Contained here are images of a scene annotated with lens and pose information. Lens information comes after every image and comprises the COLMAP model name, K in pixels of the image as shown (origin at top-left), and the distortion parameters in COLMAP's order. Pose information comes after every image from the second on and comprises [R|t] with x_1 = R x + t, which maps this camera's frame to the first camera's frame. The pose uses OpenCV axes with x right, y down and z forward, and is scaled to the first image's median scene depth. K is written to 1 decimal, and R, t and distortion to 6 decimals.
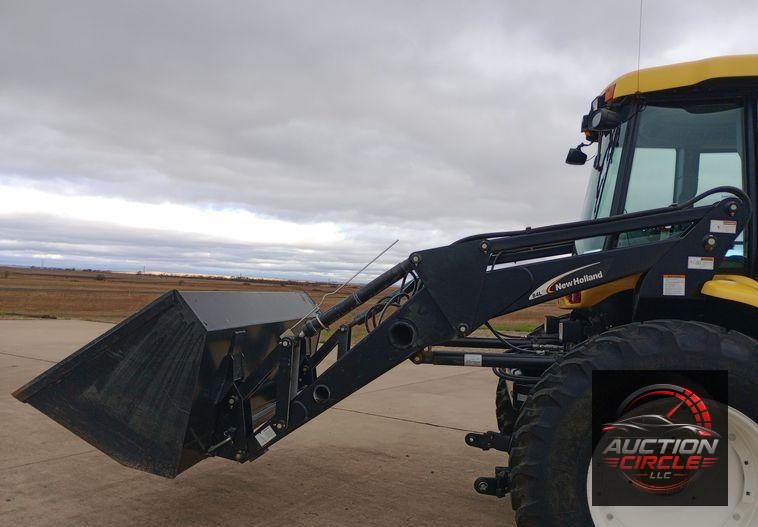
lens RADIAL K [[620.2, 0, 379.8], [0, 620.2, 287.9], [0, 0, 1]] dist [0.091023, -0.138512]
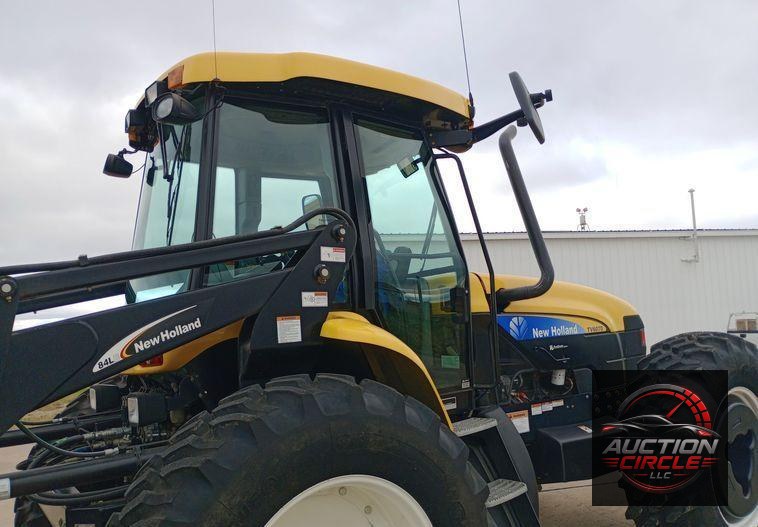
lens RADIAL K [[620.2, 0, 379.8], [0, 620.2, 287.9], [0, 0, 1]] dist [0.091023, -0.138512]
pose [[0.715833, -0.038227, 0.697225, 0.013841], [0.084322, 0.995926, -0.031969, -0.020713], [-0.693162, 0.081675, 0.716140, 0.356182]]
